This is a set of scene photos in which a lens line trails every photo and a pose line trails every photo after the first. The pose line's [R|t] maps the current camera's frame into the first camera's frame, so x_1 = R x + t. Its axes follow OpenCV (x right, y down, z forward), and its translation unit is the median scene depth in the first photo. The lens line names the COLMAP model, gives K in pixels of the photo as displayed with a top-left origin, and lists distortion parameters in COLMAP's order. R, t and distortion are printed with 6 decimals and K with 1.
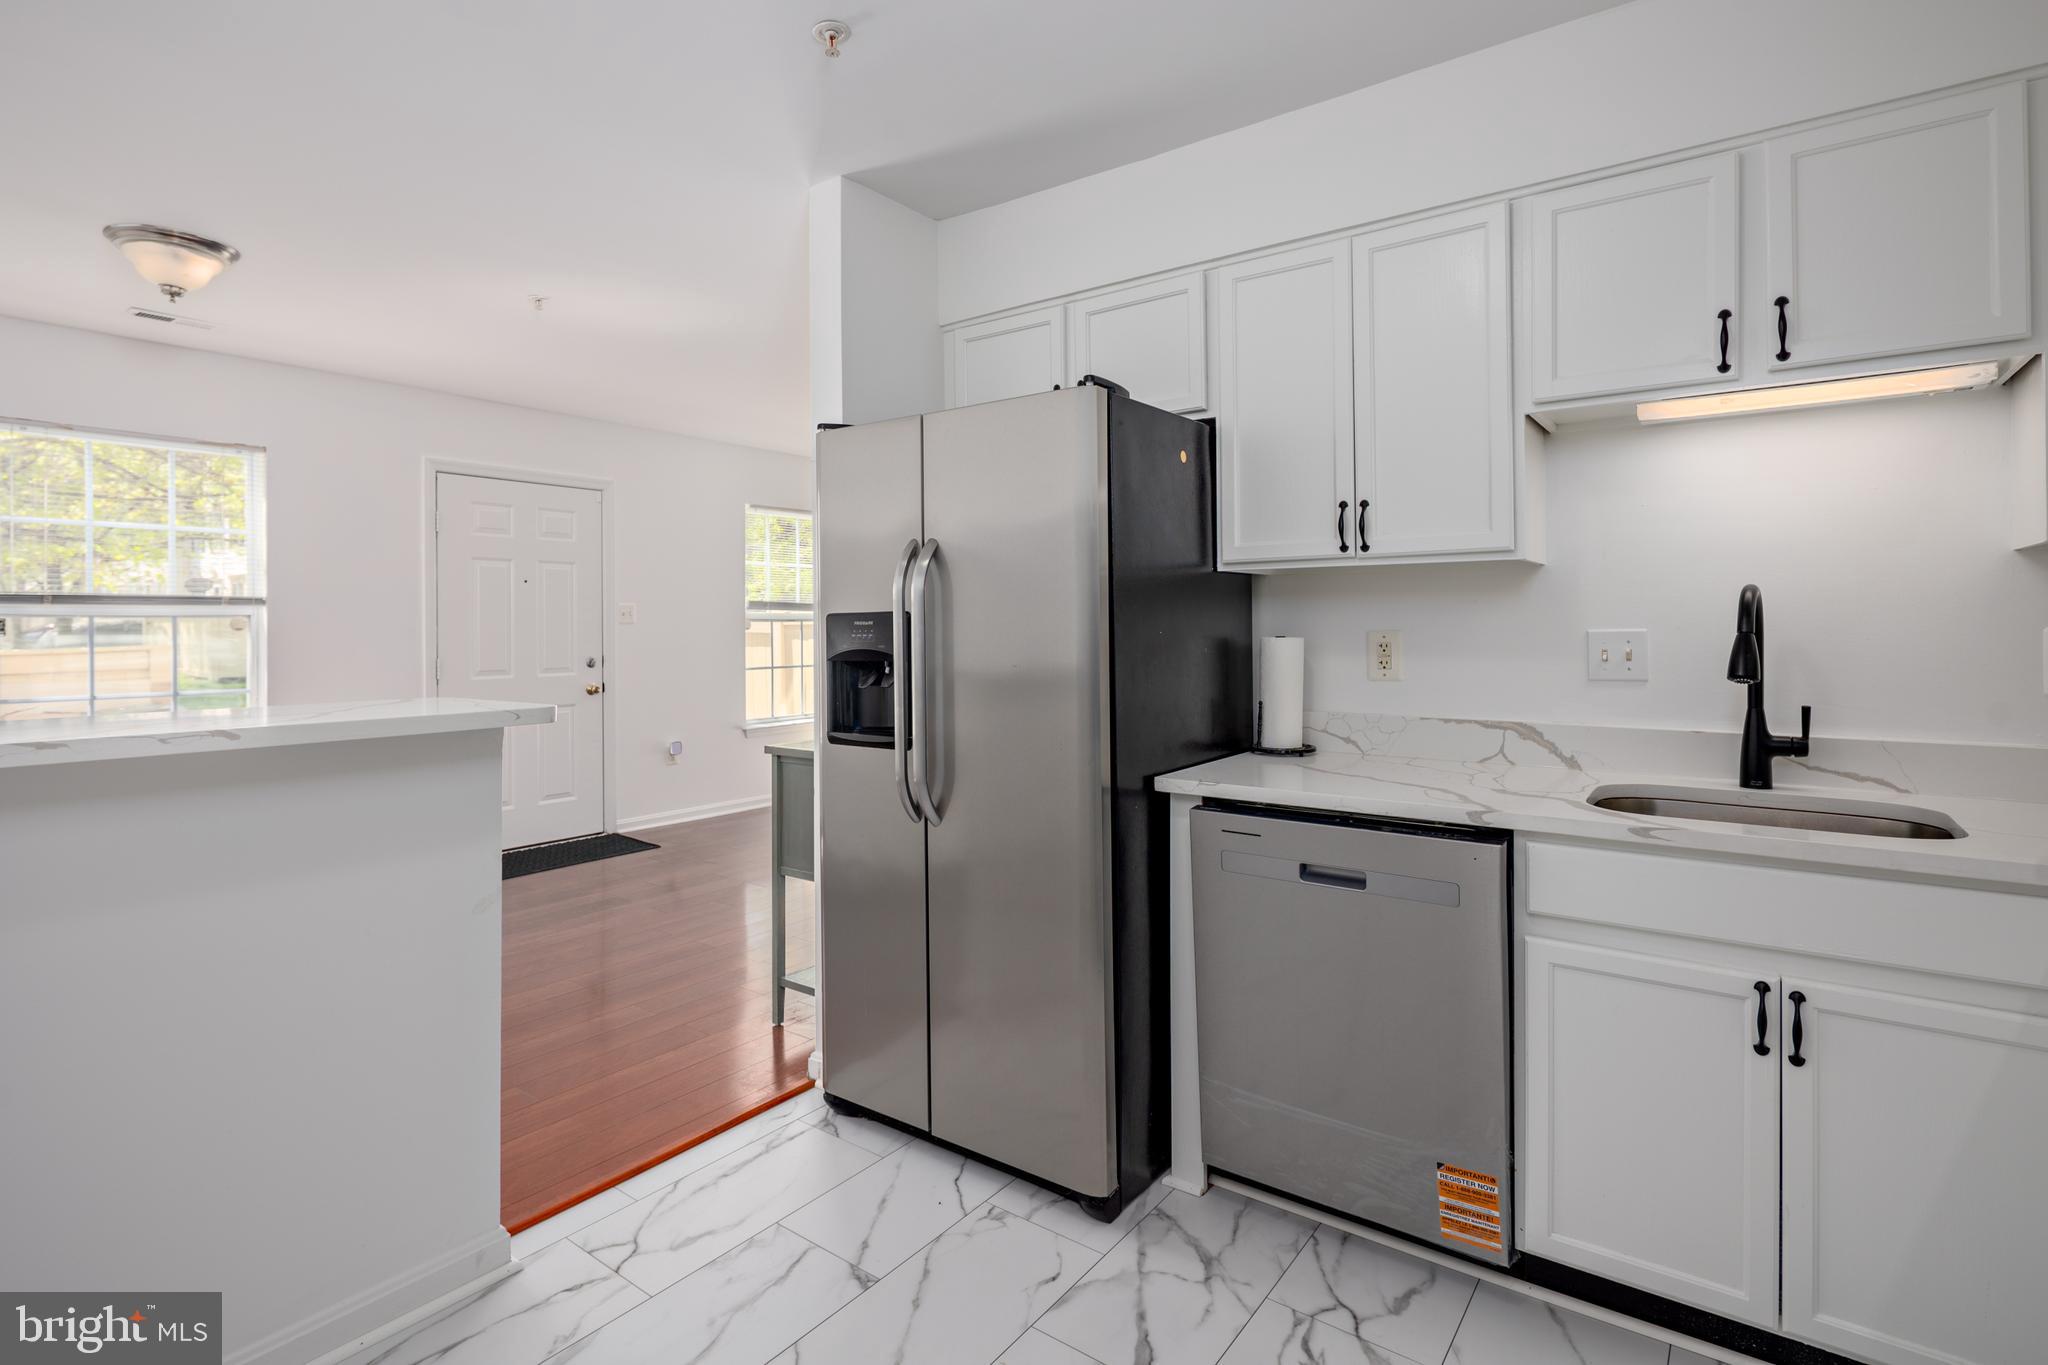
lens RADIAL K [[994.9, 0, 1000.8], [0, 994.9, 620.4], [0, 0, 1]] dist [0.000869, -0.003432]
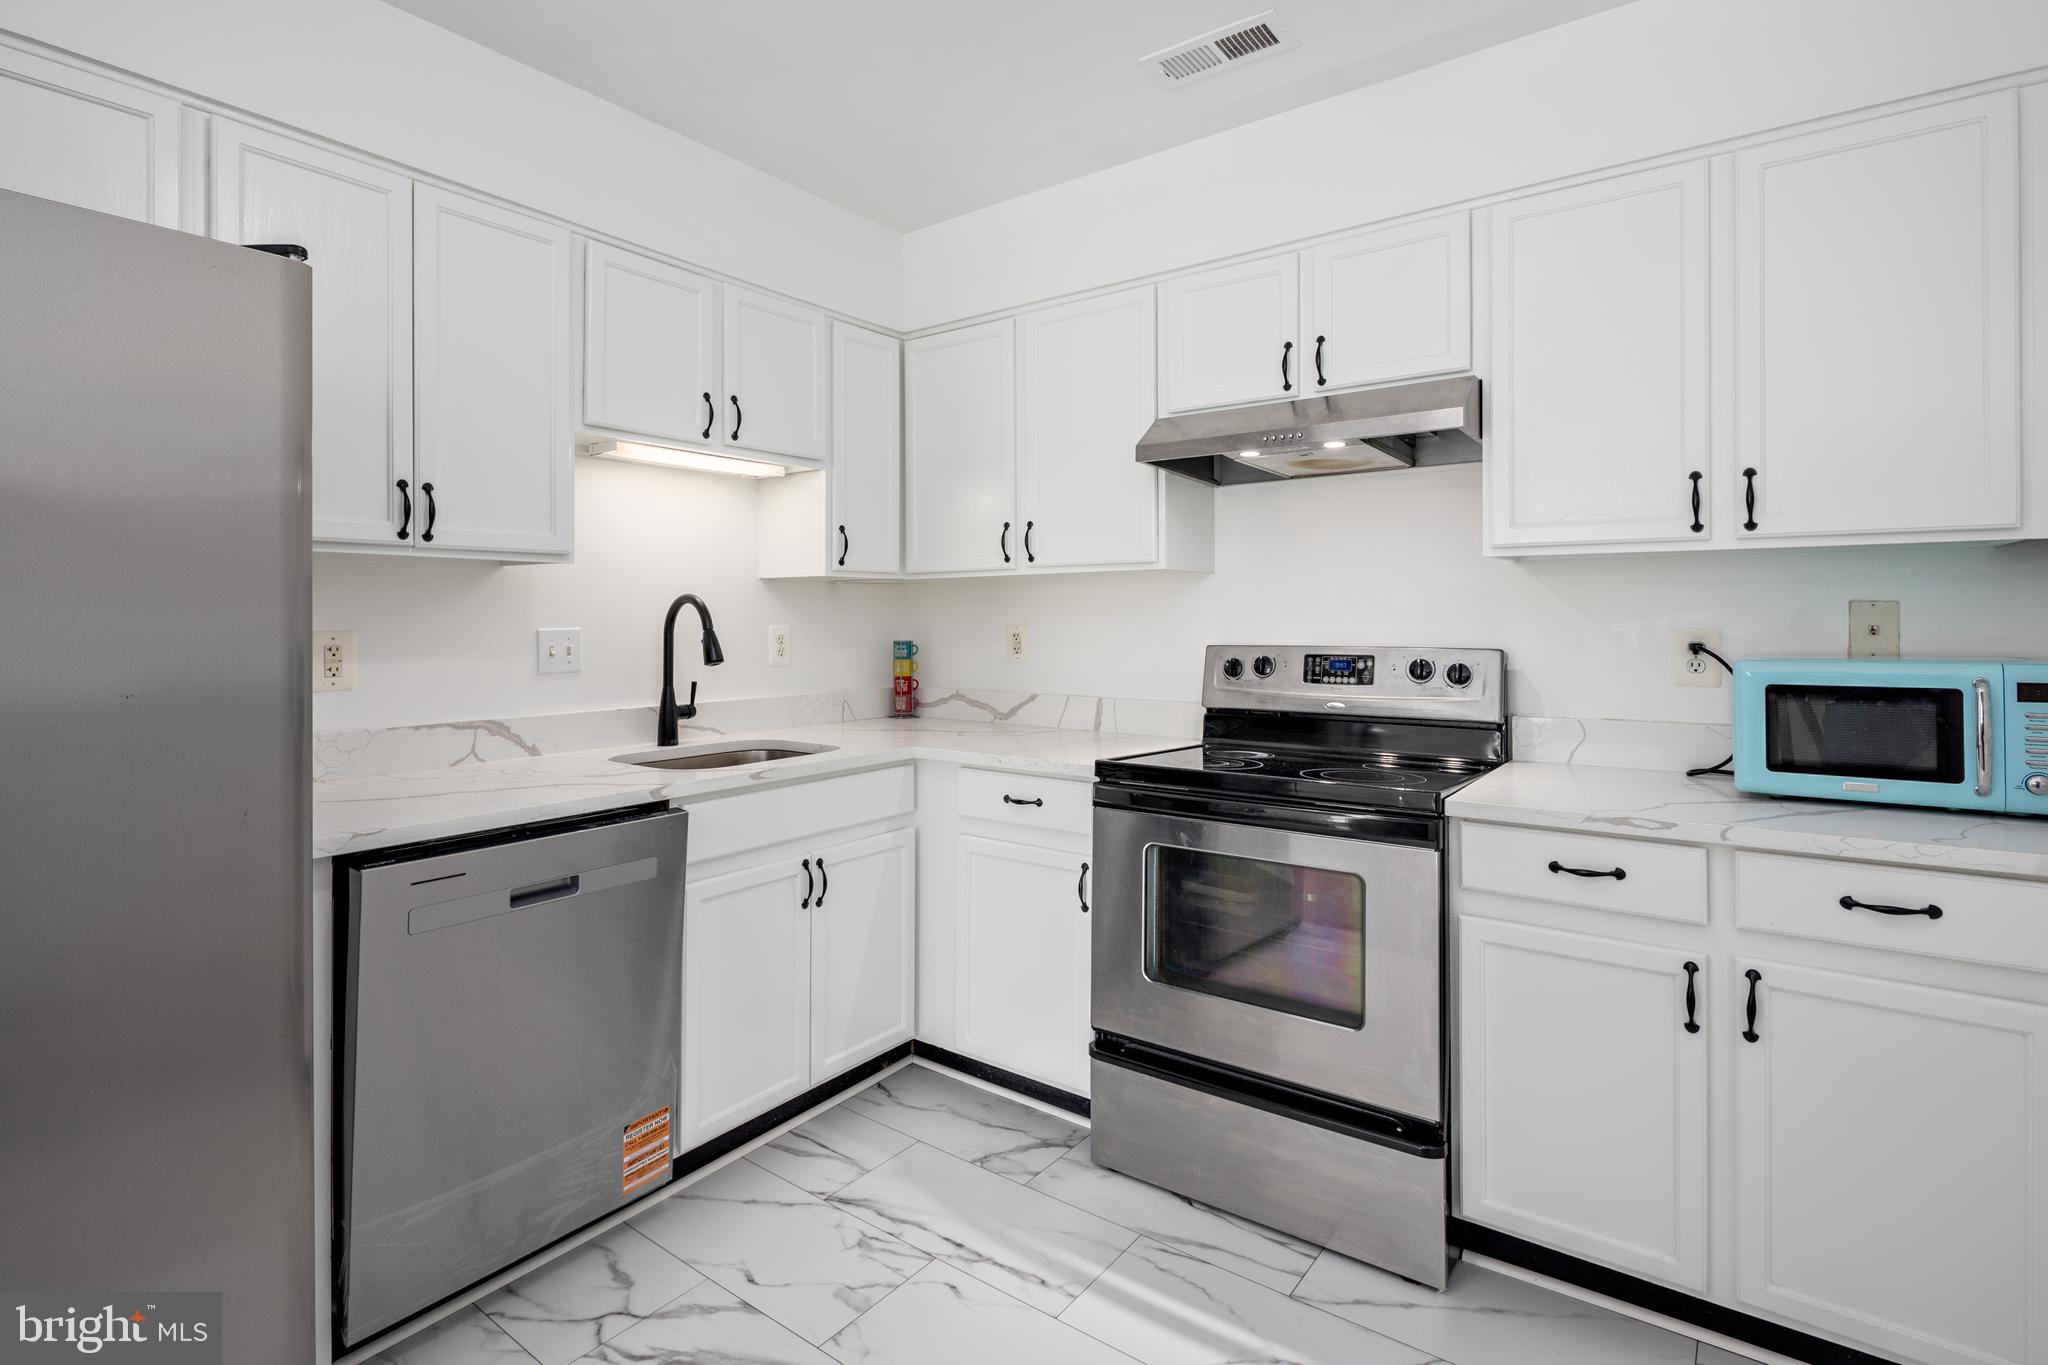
lens RADIAL K [[994.9, 0, 1017.4], [0, 994.9, 610.6], [0, 0, 1]] dist [0.000869, -0.003432]
pose [[-0.011341, 0.013060, 0.999850, -0.599852], [-0.001639, 0.999913, -0.013080, 0.003549], [-0.999934, -0.001787, -0.011318, 0.554431]]
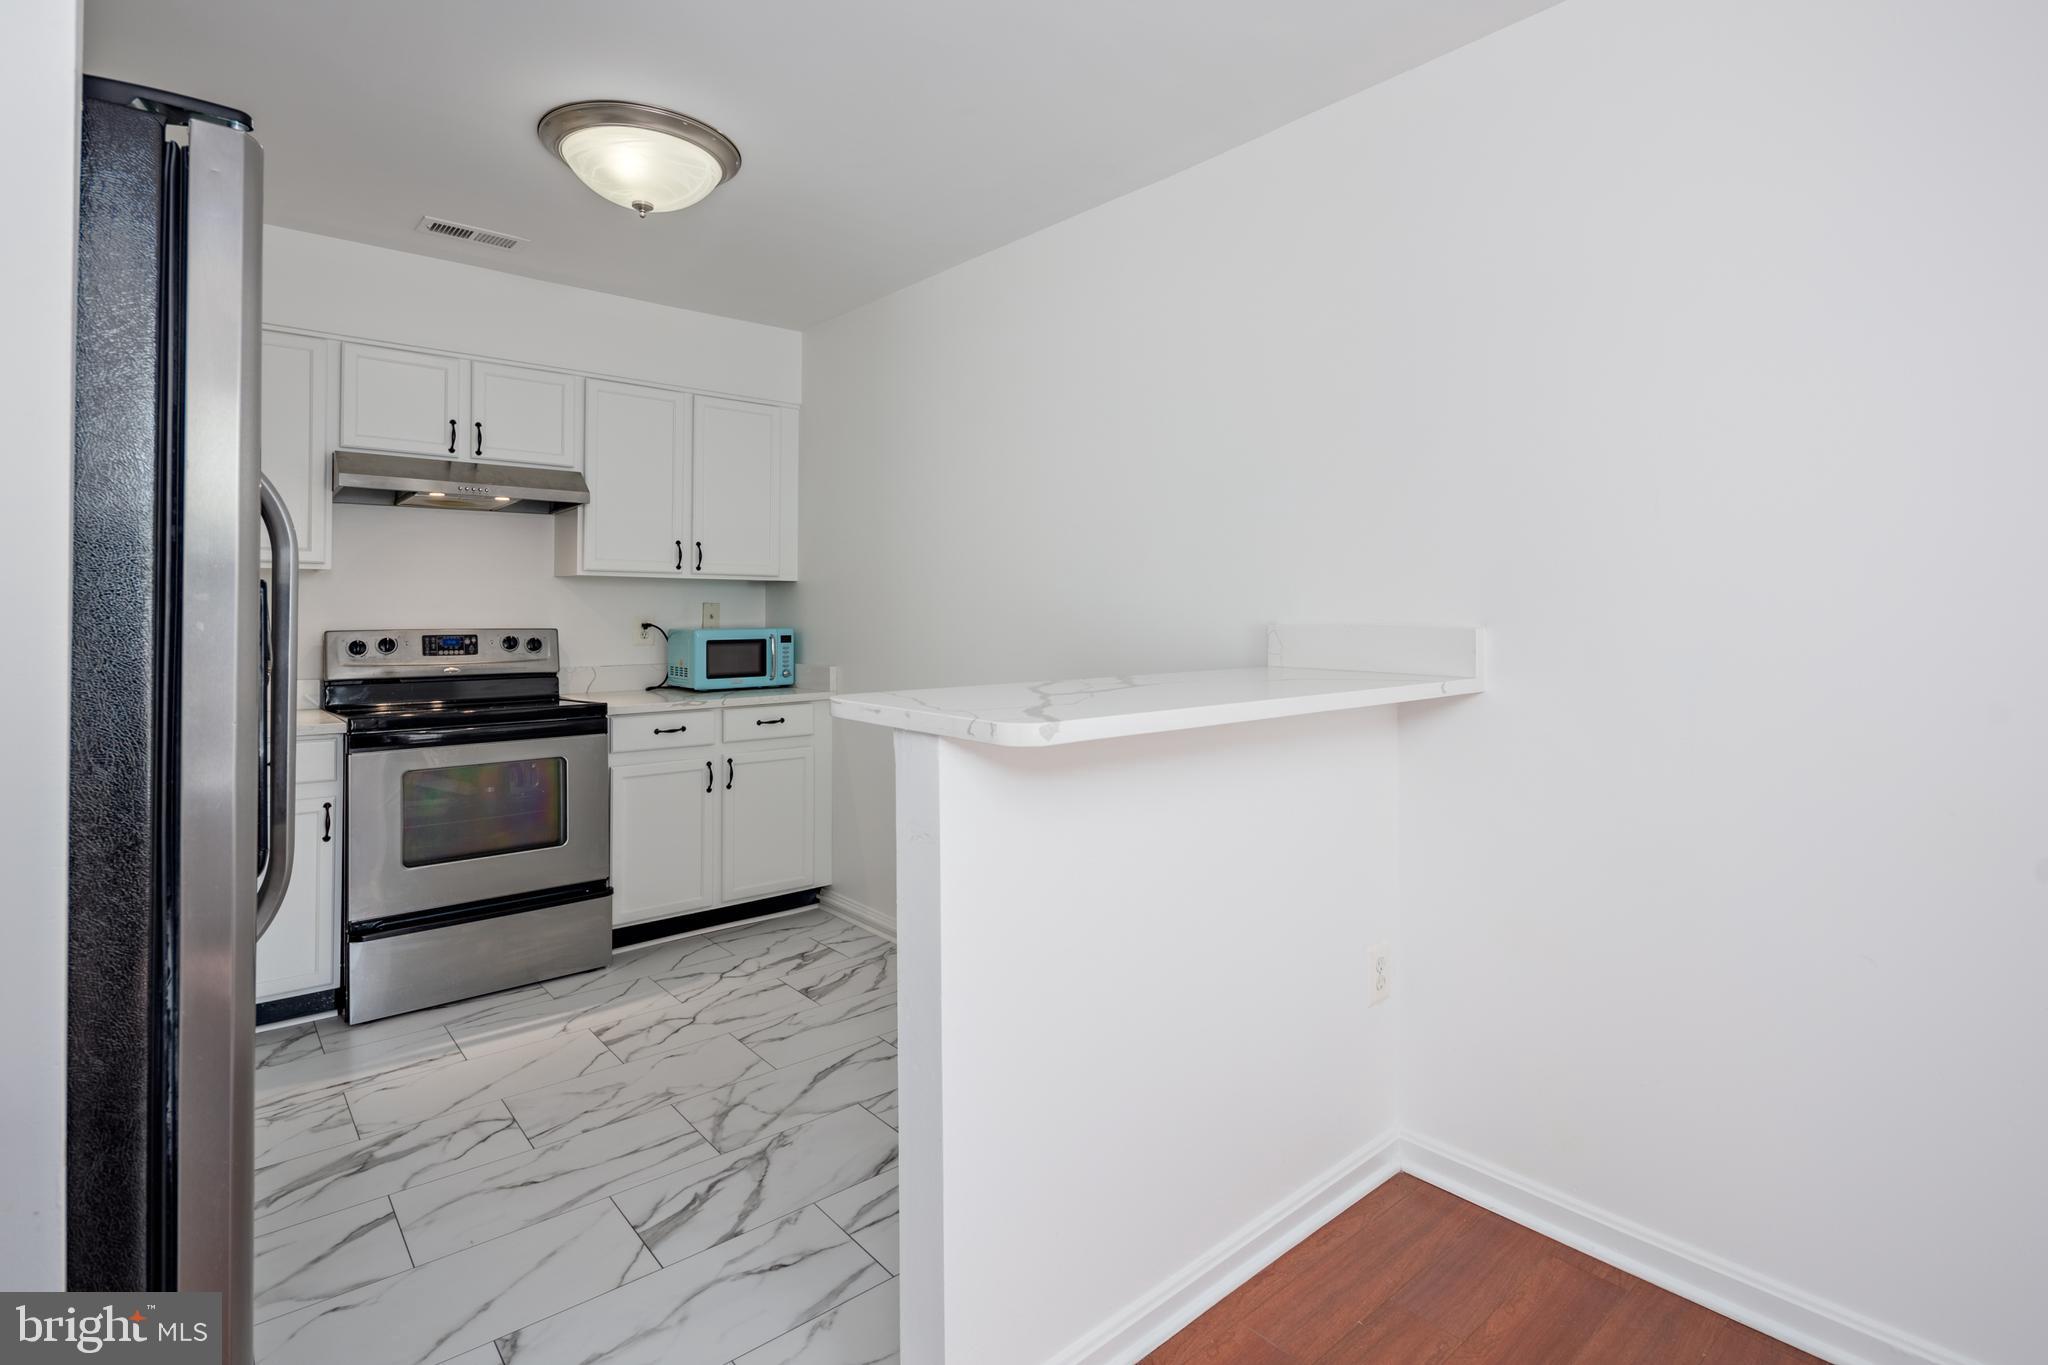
lens RADIAL K [[994.9, 0, 1018.0], [0, 994.9, 607.7], [0, 0, 1]] dist [0.000869, -0.003432]
pose [[-0.977817, 0.004571, 0.209411, -0.668967], [0.002546, 0.999947, -0.009939, 0.008383], [-0.209445, -0.009185, -0.977777, 1.116775]]
